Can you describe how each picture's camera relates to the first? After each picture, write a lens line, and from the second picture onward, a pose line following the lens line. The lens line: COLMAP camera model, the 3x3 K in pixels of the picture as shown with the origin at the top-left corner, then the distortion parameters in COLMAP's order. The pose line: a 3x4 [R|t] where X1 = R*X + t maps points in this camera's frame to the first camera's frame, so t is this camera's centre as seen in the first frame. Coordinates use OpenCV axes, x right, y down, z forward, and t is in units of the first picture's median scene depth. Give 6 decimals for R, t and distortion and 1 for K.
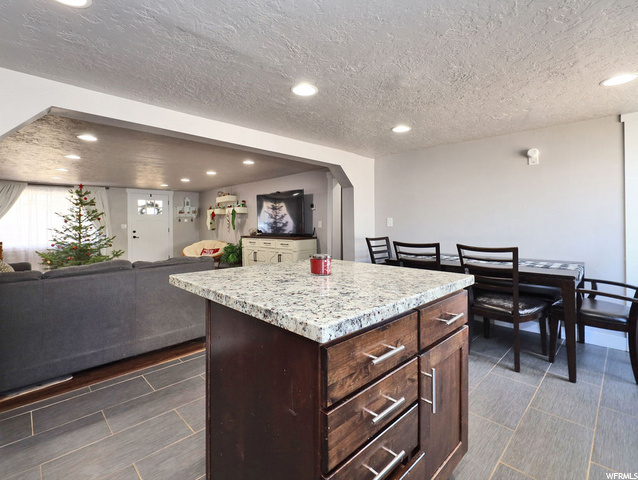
lens RADIAL K [[302.2, 0, 334.6], [0, 302.2, 223.5], [0, 0, 1]] dist [-0.003178, -0.000995]
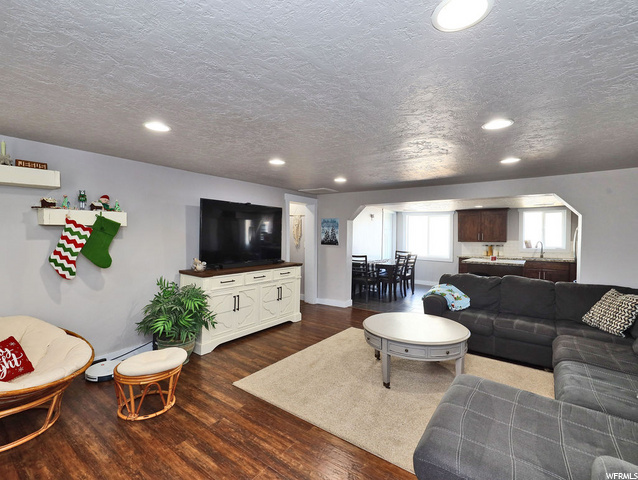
lens RADIAL K [[302.2, 0, 322.9], [0, 302.2, 243.0], [0, 0, 1]] dist [-0.003178, -0.000995]
pose [[-0.130329, -0.024735, 0.991162, -0.796665], [-0.015776, 0.999614, 0.022872, -0.026596], [-0.991345, -0.012656, -0.130669, 0.811459]]
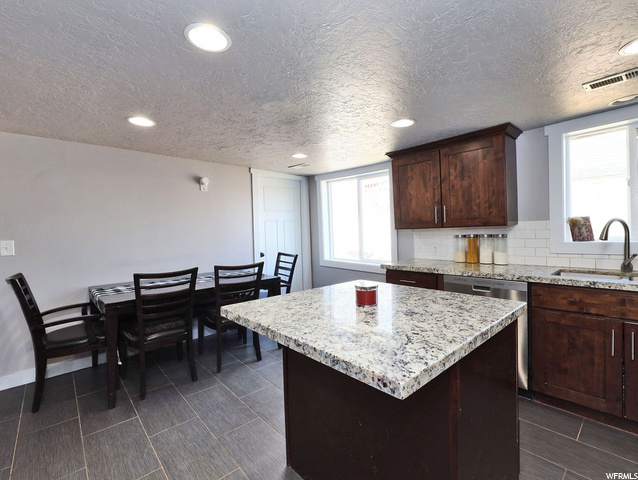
lens RADIAL K [[302.2, 0, 315.5], [0, 302.2, 240.1], [0, 0, 1]] dist [-0.003178, -0.000995]
pose [[0.112134, -0.025891, 0.993356, -0.255103], [0.027842, 0.999350, 0.022904, -0.013805], [-0.993303, 0.025088, 0.112782, 0.259353]]
